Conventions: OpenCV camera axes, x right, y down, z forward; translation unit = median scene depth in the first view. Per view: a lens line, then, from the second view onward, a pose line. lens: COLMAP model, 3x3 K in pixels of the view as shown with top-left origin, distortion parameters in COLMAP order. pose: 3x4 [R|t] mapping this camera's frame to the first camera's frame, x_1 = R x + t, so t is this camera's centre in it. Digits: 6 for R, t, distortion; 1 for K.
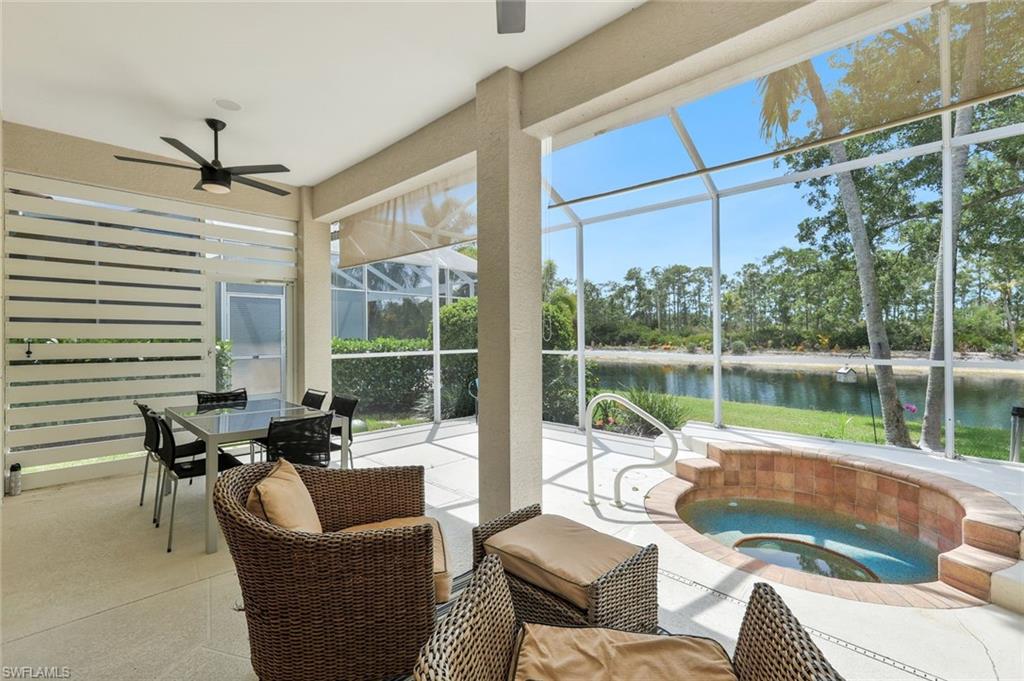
lens RADIAL K [[459.2, 0, 508.2], [0, 459.2, 329.0], [0, 0, 1]] dist [0.002253, 0.000276]
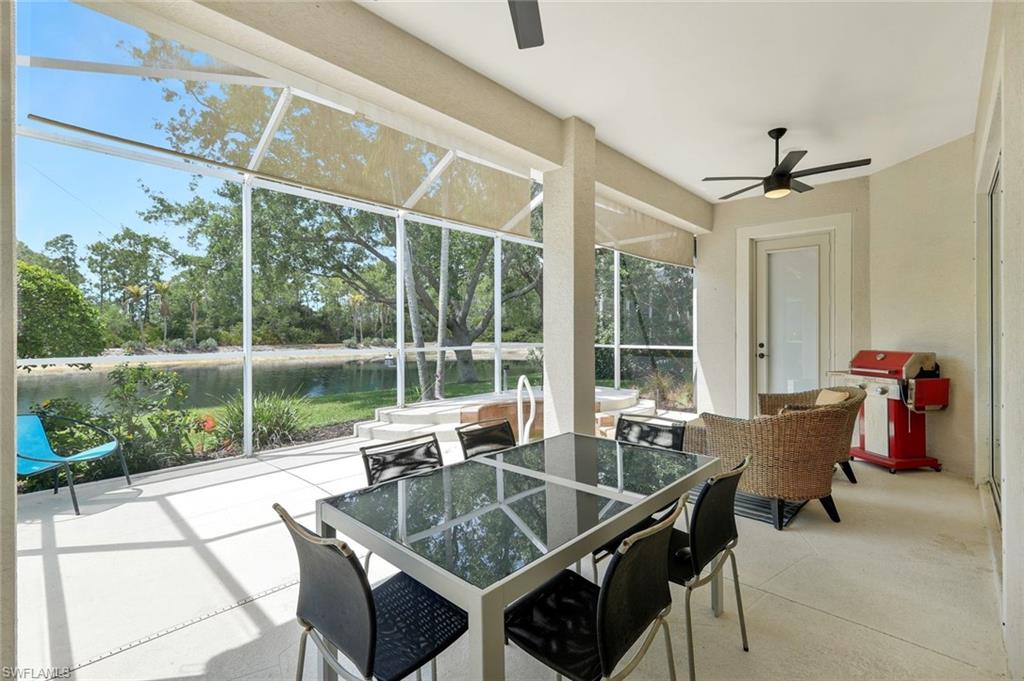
lens RADIAL K [[459.8, 0, 510.2], [0, 459.8, 343.9], [0, 0, 1]] dist [-0.002527, 0.000399]
pose [[-0.030276, -0.022494, 0.999288, -1.034980], [-0.015401, 0.999639, 0.022036, 0.016746], [-0.999423, -0.014723, -0.030611, 0.997178]]
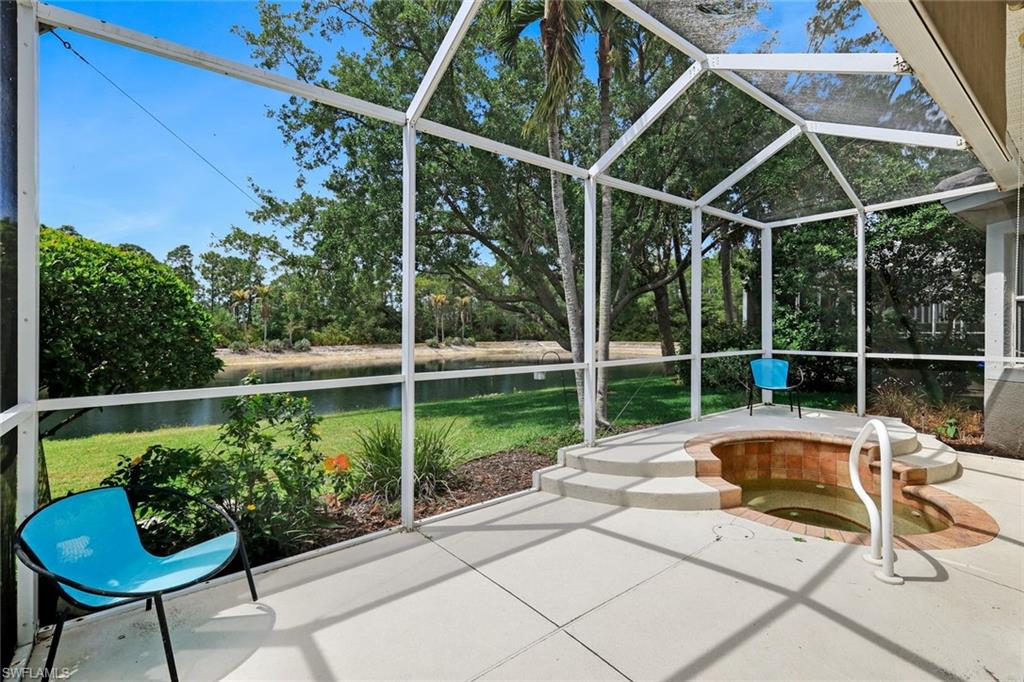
lens RADIAL K [[459.2, 0, 508.2], [0, 459.2, 329.5], [0, 0, 1]] dist [0.002253, 0.000276]
pose [[0.123920, 0.003578, 0.992286, -0.566559], [-0.006911, 0.999972, -0.002743, -0.004361], [-0.992268, -0.006518, 0.123941, 1.397806]]
